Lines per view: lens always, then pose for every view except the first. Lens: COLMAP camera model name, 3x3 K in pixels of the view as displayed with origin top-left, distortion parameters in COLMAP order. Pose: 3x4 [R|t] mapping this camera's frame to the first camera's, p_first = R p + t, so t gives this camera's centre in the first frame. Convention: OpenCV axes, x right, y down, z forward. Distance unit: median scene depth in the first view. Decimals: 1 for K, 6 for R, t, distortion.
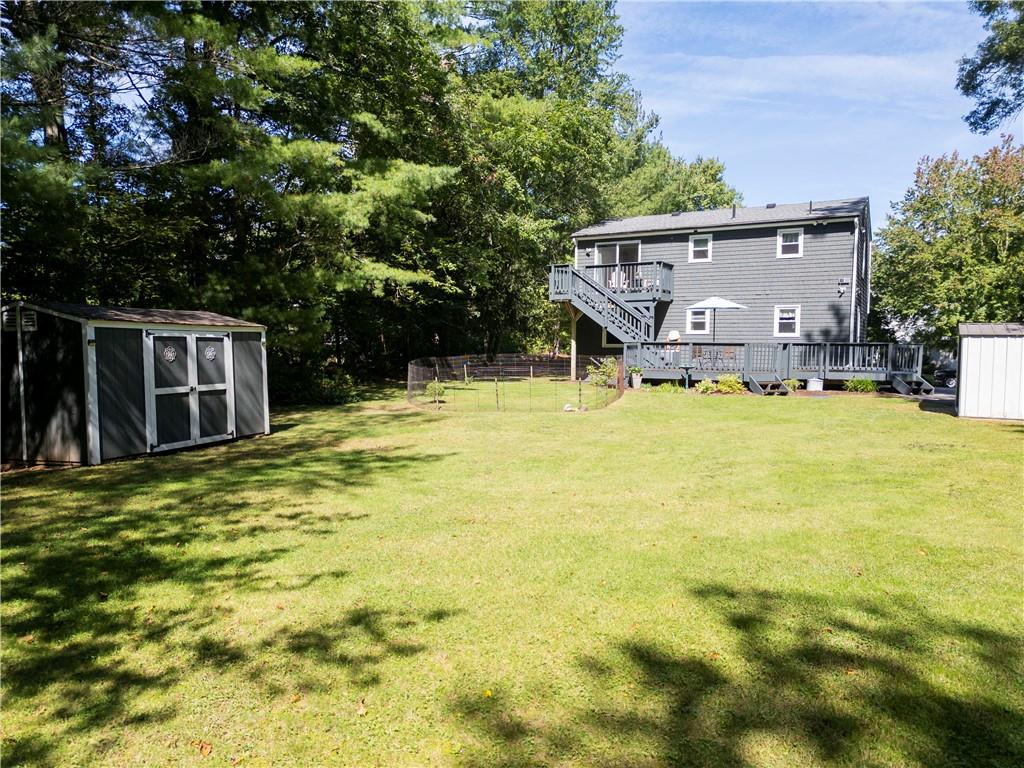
lens RADIAL K [[704.6, 0, 490.6], [0, 704.6, 397.7], [0, 0, 1]] dist [-0.005475, 0.000011]
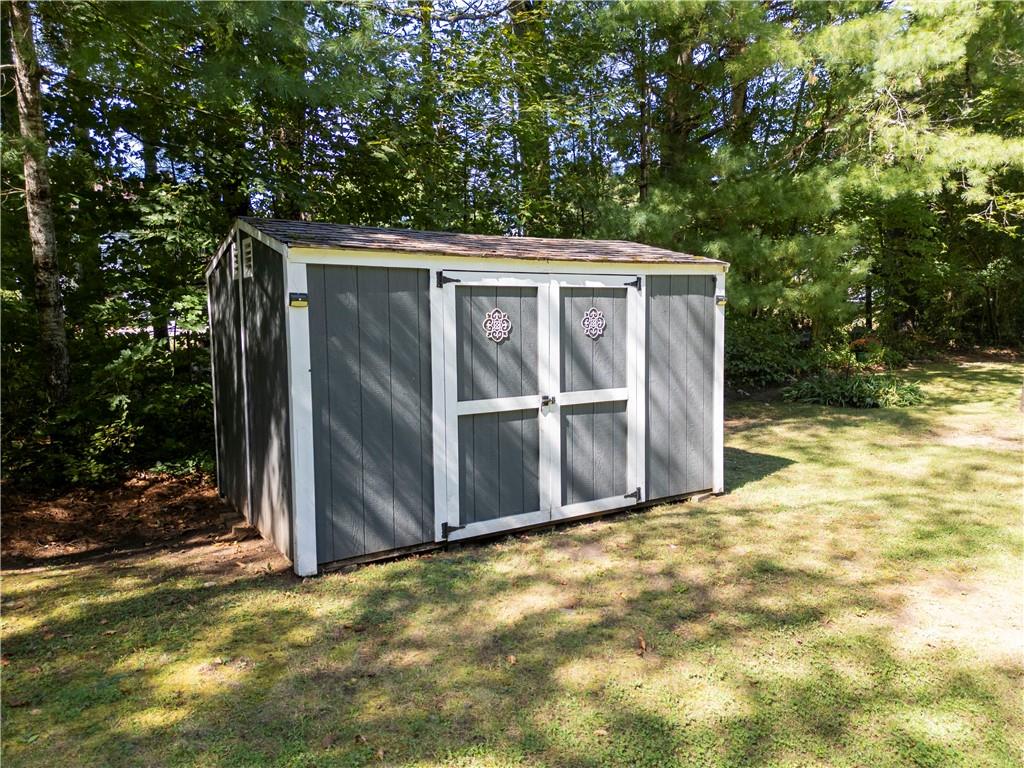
lens RADIAL K [[719.7, 0, 510.8], [0, 719.7, 388.6], [0, 0, 1]] dist [0.077425, -0.073261]
pose [[0.797361, 0.067169, -0.599753, -0.157934], [-0.038854, 0.997439, 0.060053, -0.046655], [0.602251, -0.024581, 0.797928, 0.596796]]
